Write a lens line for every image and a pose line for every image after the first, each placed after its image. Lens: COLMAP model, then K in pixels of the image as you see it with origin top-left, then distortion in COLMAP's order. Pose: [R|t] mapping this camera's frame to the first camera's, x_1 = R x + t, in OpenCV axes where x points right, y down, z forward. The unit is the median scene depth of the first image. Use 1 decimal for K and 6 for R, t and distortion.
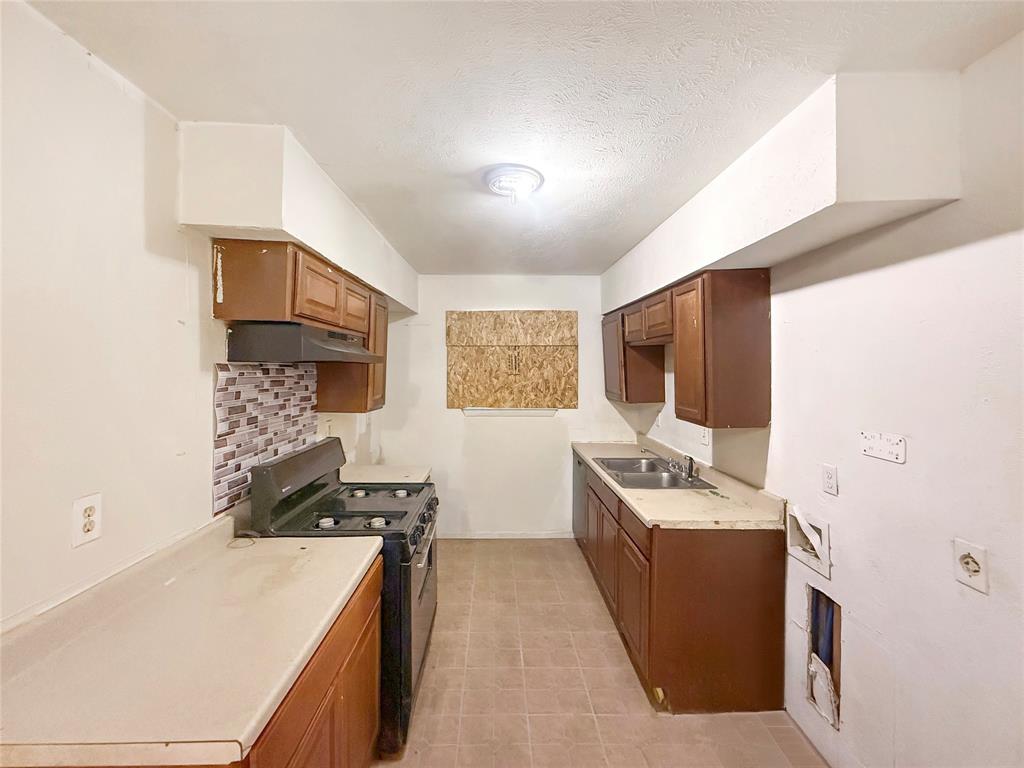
lens RADIAL K [[444.7, 0, 516.1], [0, 444.7, 351.3], [0, 0, 1]] dist [-0.000913, 0.000047]
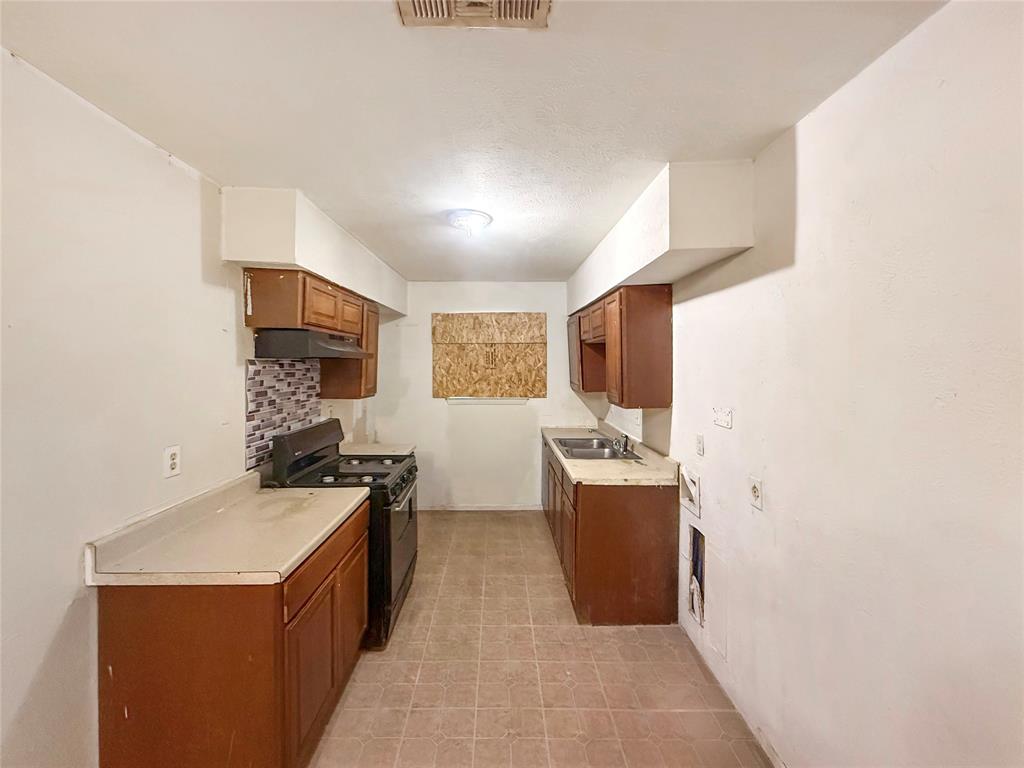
lens RADIAL K [[441.0, 0, 512.3], [0, 441.0, 349.4], [0, 0, 1]] dist [-0.000852, -0.000364]
pose [[0.999955, -0.002962, -0.009061, 0.121119], [0.003022, 0.999974, 0.006618, -0.007893], [0.009041, -0.006645, 0.999937, -0.275590]]
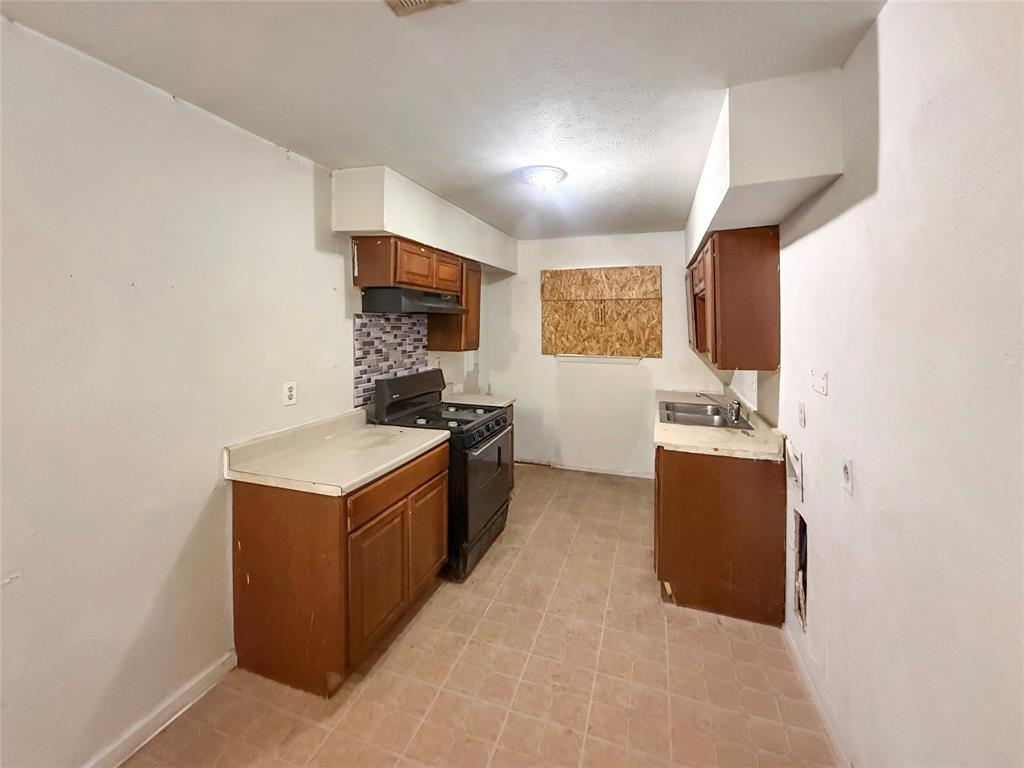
lens RADIAL K [[452.6, 0, 500.9], [0, 452.6, 308.1], [0, 0, 1]] dist [-0.000281, -0.000057]
pose [[0.935085, -0.009024, -0.354309, 0.324034], [0.010591, 0.999941, 0.002483, 0.006965], [0.354265, -0.006075, 0.935125, -0.280472]]
